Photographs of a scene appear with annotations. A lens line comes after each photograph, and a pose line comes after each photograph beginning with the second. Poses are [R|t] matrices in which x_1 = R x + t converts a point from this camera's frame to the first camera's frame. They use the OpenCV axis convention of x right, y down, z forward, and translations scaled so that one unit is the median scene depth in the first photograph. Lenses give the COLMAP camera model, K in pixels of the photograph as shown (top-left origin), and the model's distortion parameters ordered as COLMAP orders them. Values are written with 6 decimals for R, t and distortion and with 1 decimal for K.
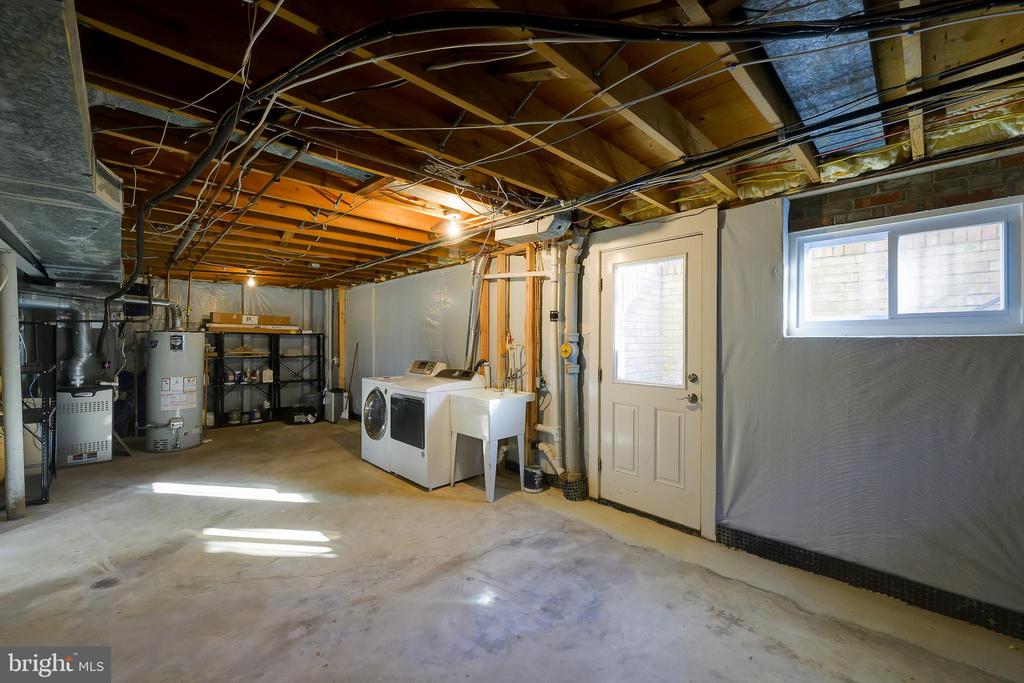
lens RADIAL K [[404.2, 0, 514.4], [0, 404.2, 338.5], [0, 0, 1]] dist [-0.003710, -0.000536]
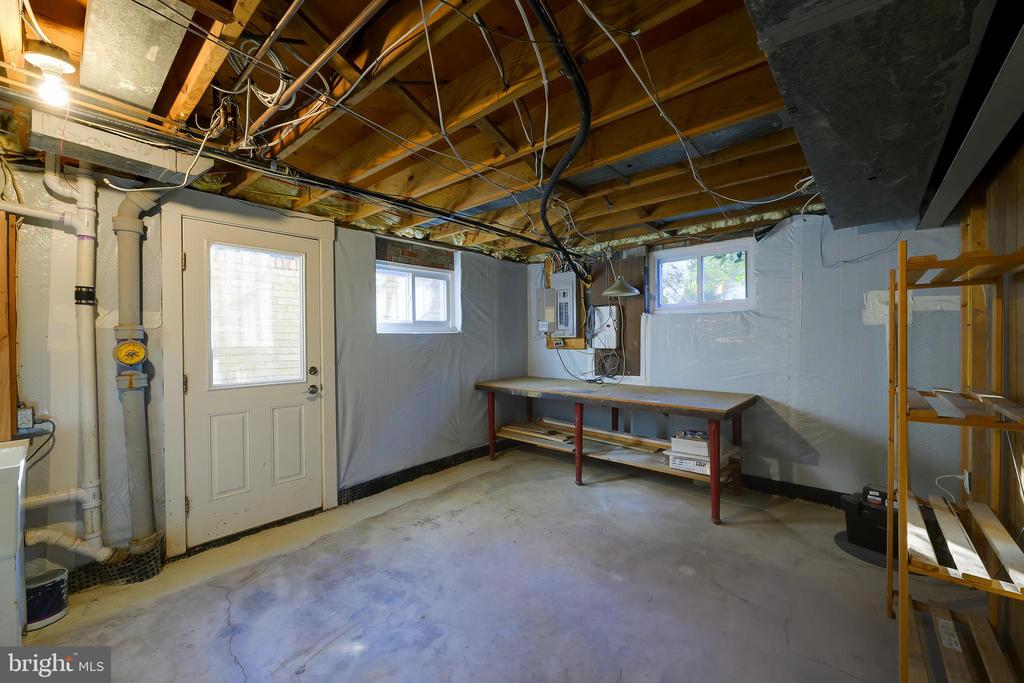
lens RADIAL K [[404.2, 0, 514.4], [0, 404.2, 339.5], [0, 0, 1]] dist [-0.003710, -0.000536]
pose [[-0.077478, -0.009485, 0.996949, -0.745598], [0.005799, 0.999934, 0.009964, 0.007336], [-0.996977, 0.006553, -0.077418, 0.599414]]
